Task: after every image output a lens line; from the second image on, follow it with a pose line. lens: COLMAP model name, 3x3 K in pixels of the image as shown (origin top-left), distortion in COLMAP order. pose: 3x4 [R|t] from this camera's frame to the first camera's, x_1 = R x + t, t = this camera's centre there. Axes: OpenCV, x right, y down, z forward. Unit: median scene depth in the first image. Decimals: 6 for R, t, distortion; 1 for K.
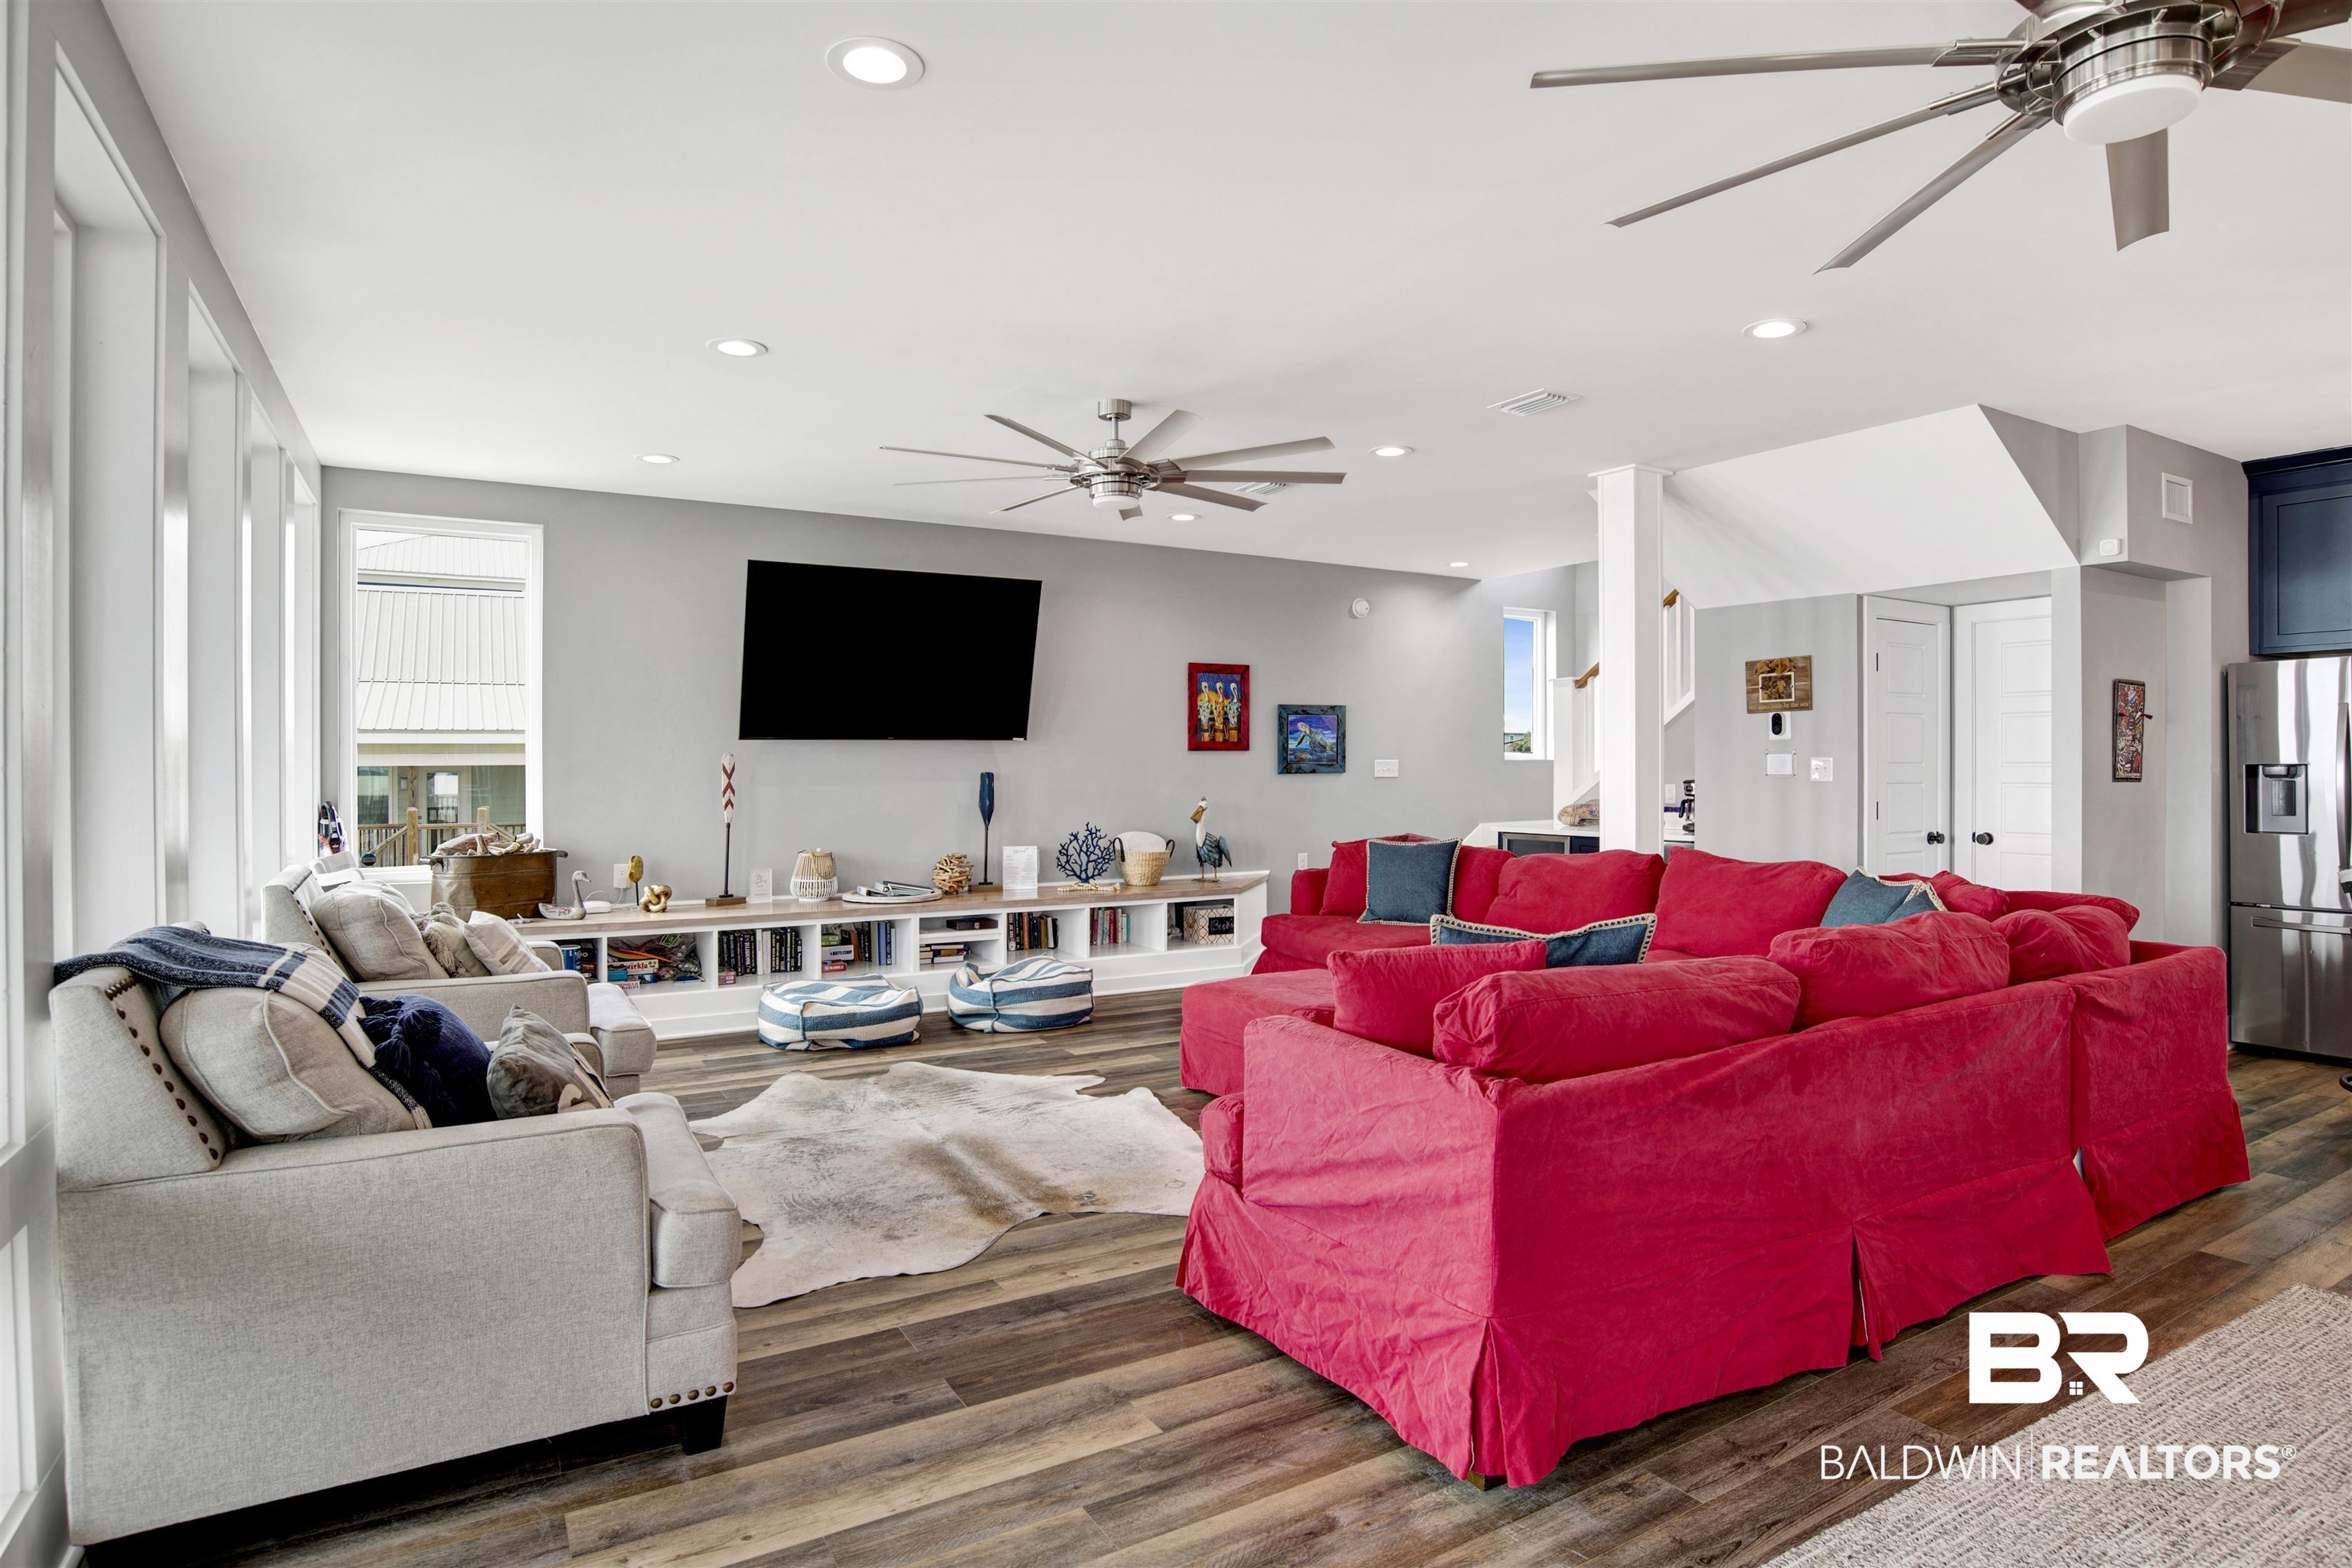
lens RADIAL K [[1231.9, 0, 1167.0], [0, 1231.9, 784.1], [0, 0, 1]] dist [-0.063097, 0.026086]
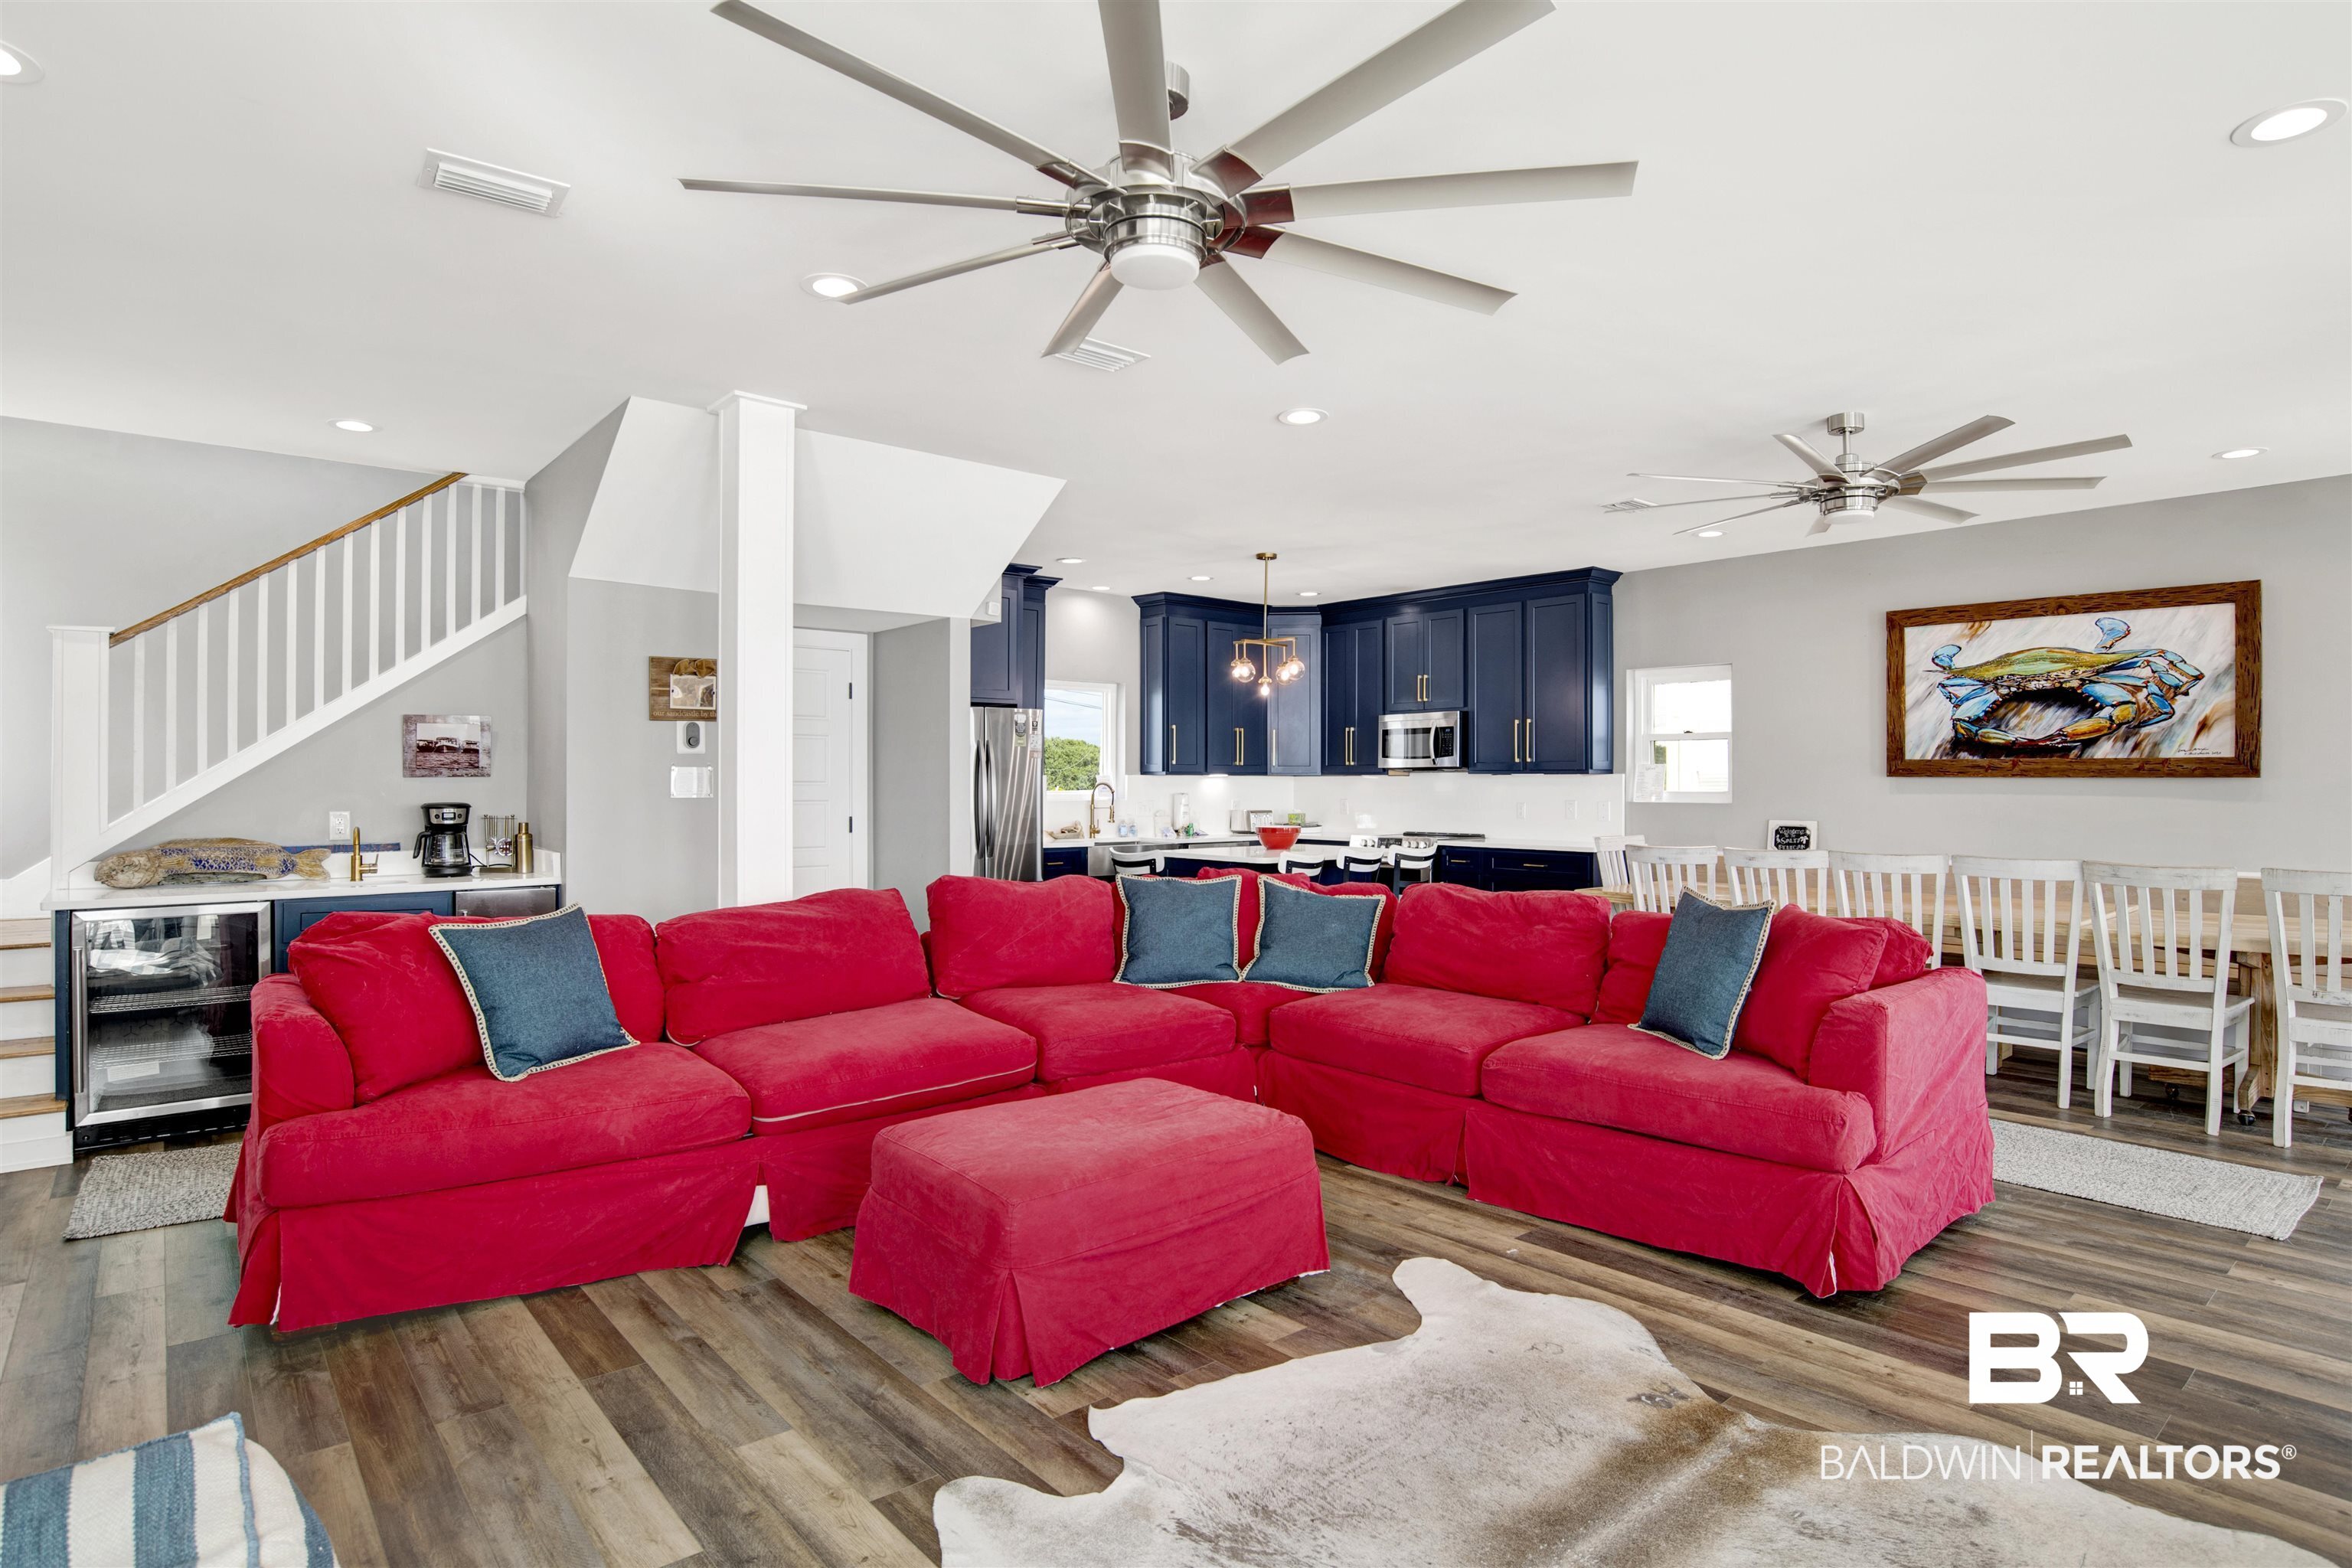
lens RADIAL K [[1231.9, 0, 1167.0], [0, 1231.9, 784.1], [0, 0, 1]] dist [-0.063097, 0.026086]
pose [[-0.180475, 0.000409, 0.983580, -0.408036], [0.005451, 0.999985, 0.000584, -0.014853], [-0.983565, 0.005467, -0.180474, 0.807218]]
